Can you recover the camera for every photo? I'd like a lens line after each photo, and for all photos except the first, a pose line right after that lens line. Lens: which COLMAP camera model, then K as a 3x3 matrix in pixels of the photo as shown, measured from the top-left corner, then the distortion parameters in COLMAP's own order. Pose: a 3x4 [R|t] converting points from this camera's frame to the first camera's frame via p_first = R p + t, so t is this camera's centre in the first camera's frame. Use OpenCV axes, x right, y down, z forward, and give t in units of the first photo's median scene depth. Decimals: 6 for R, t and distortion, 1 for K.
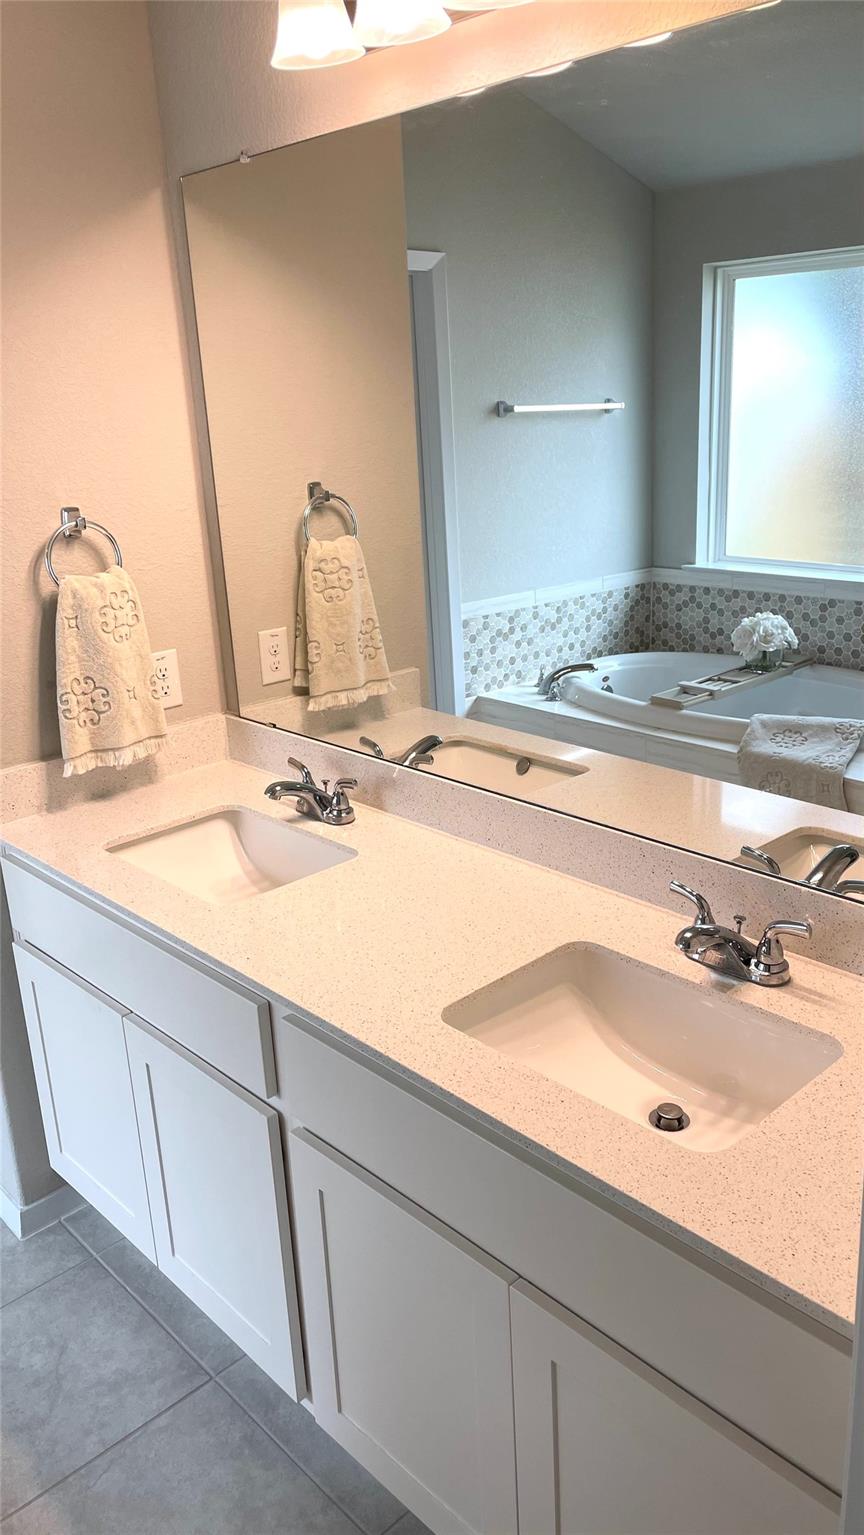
lens RADIAL K [[1151.0, 0, 440.1], [0, 1151.0, 765.0], [0, 0, 1]] dist [0.058946, -0.117518]
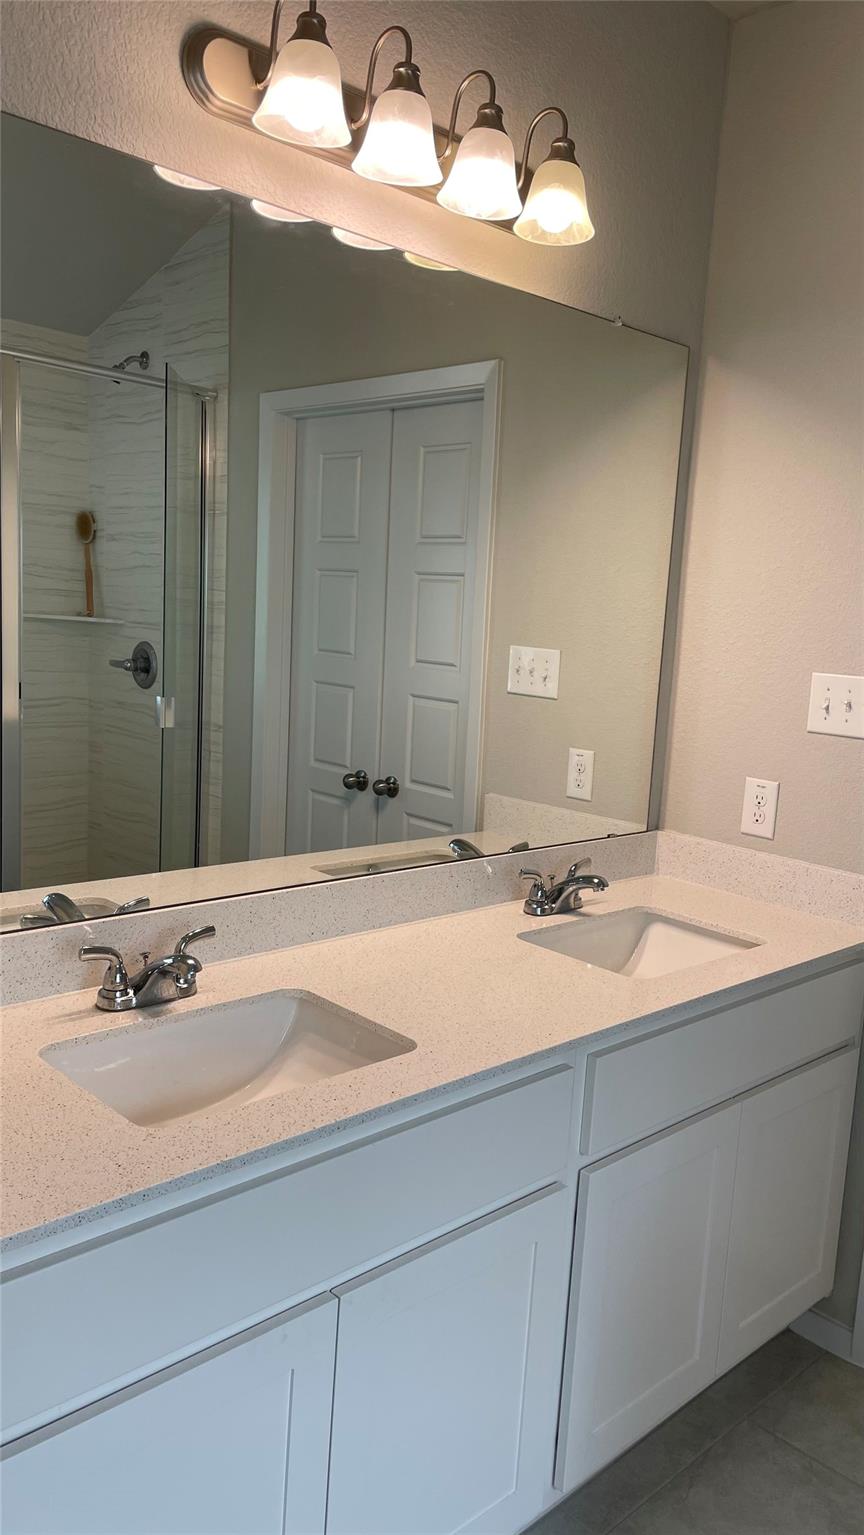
lens RADIAL K [[1151.0, 0, 440.1], [0, 1151.0, 765.0], [0, 0, 1]] dist [0.058946, -0.117518]
pose [[-0.009220, -0.092805, 0.995642, -0.980929], [0.260271, 0.961143, 0.091999, -0.144806], [-0.965491, 0.259985, 0.015292, 0.885713]]
